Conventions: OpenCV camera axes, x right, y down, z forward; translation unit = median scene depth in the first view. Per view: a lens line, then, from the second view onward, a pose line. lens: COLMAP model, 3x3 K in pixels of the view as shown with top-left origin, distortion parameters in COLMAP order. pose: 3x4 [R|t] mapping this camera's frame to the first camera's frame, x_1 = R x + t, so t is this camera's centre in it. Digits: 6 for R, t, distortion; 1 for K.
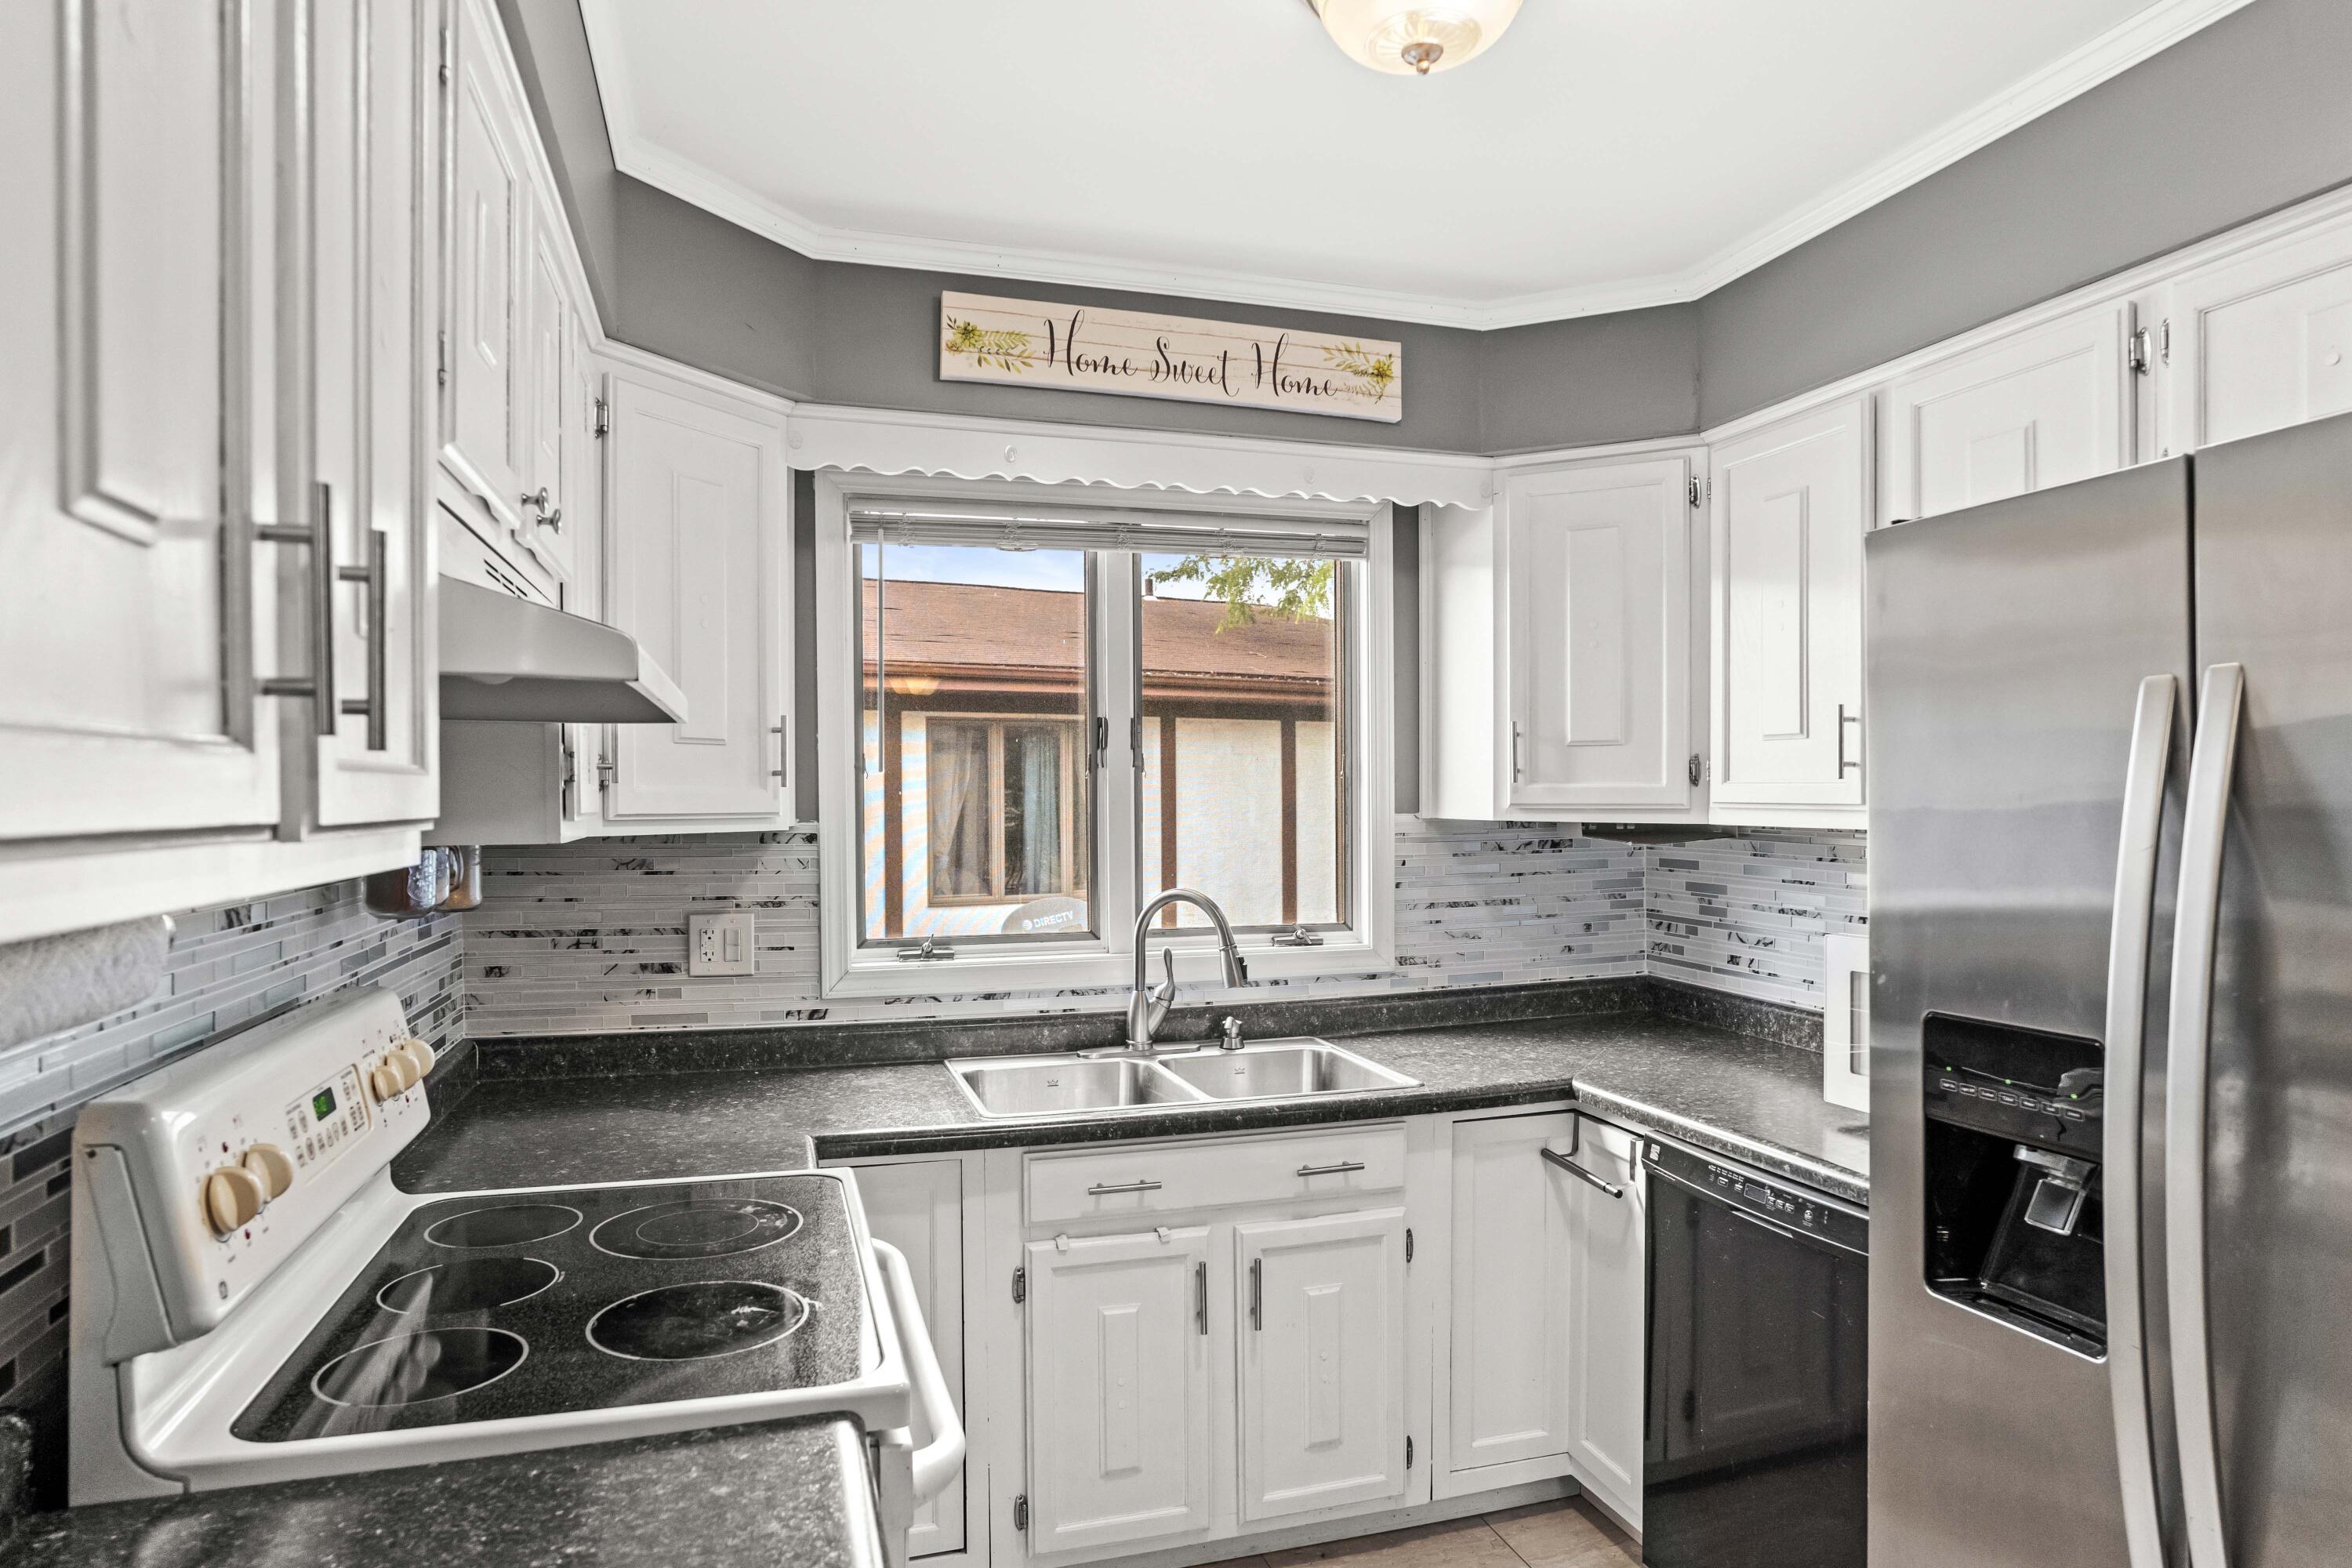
lens RADIAL K [[1340.3, 0, 1146.4], [0, 1340.3, 828.3], [0, 0, 1]] dist [-0.042358, 0.006506]
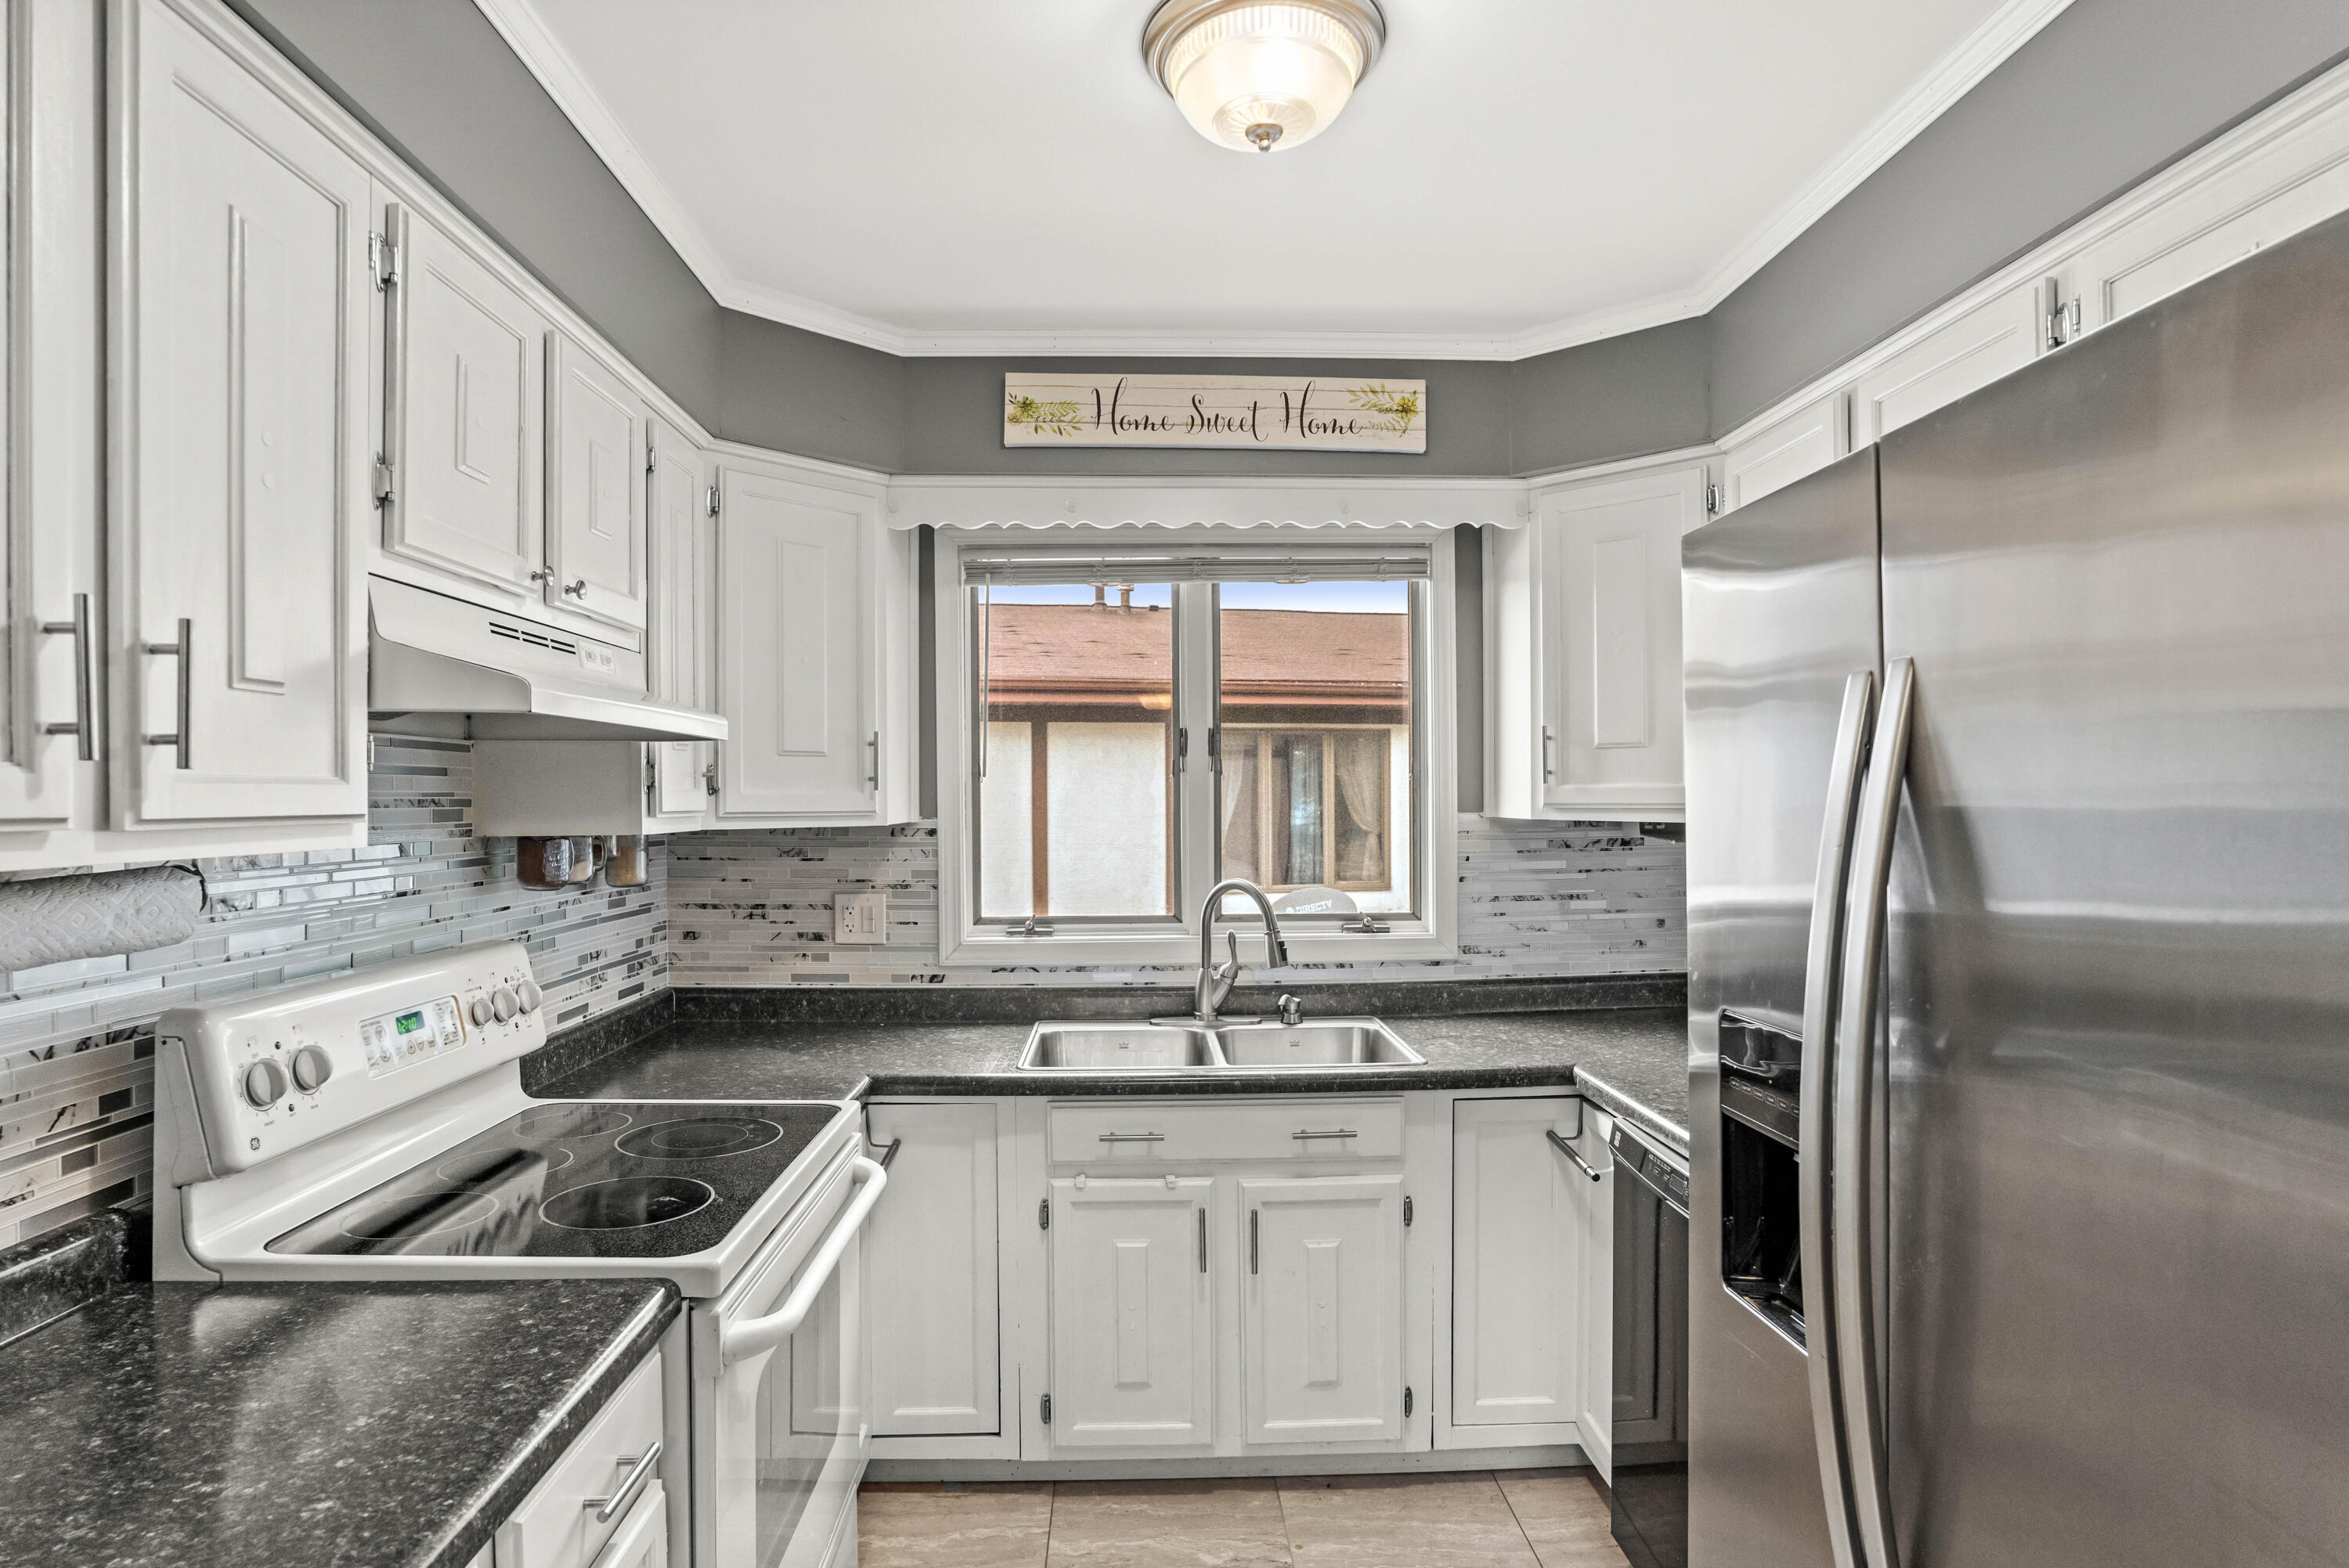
lens RADIAL K [[1198.1, 0, 1152.7], [0, 1198.1, 817.9], [0, 0, 1]] dist [-0.046289, 0.006551]
pose [[0.966001, 0.002694, -0.258523, 0.237686], [-0.004302, 0.999975, -0.005656, -0.000493], [0.258501, 0.006576, 0.965989, 0.008459]]
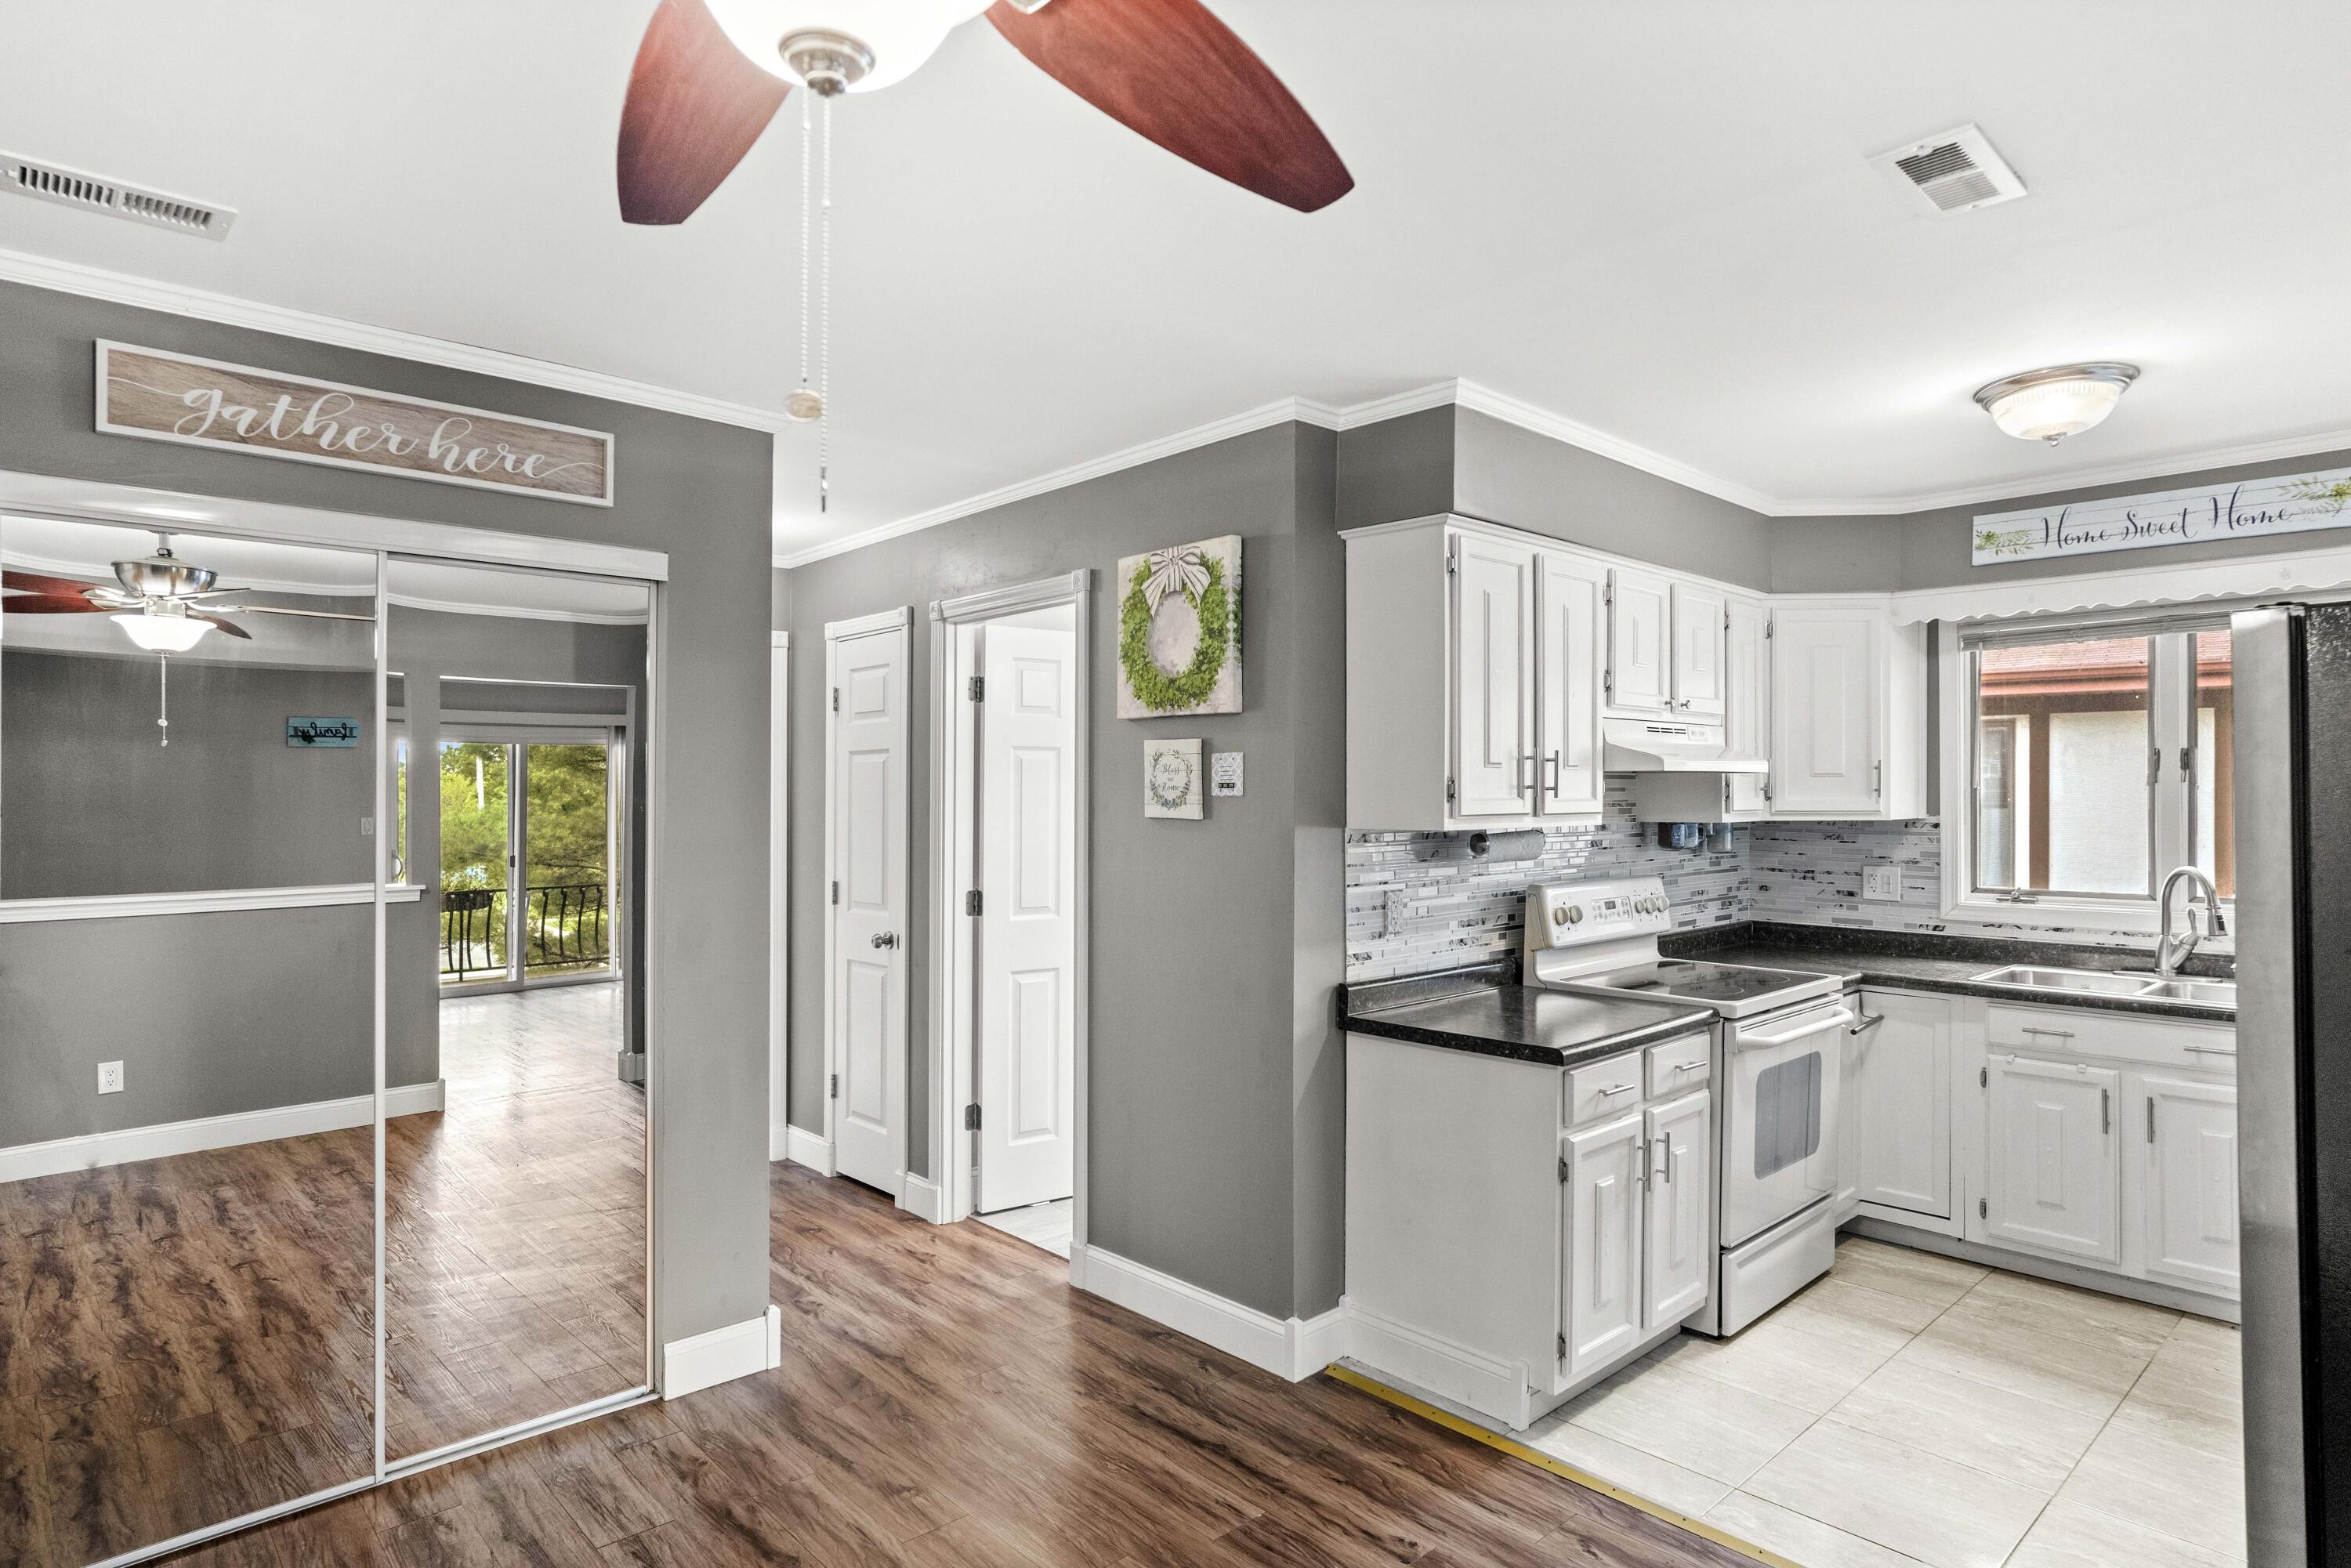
lens RADIAL K [[1254.4, 0, 1185.7], [0, 1254.4, 796.4], [0, 0, 1]] dist [-0.002960, 0.003909]
pose [[0.438238, 0.004393, -0.898848, 0.842155], [-0.018421, 0.999822, -0.004095, -0.006642], [0.898670, 0.018352, 0.438241, -0.629913]]
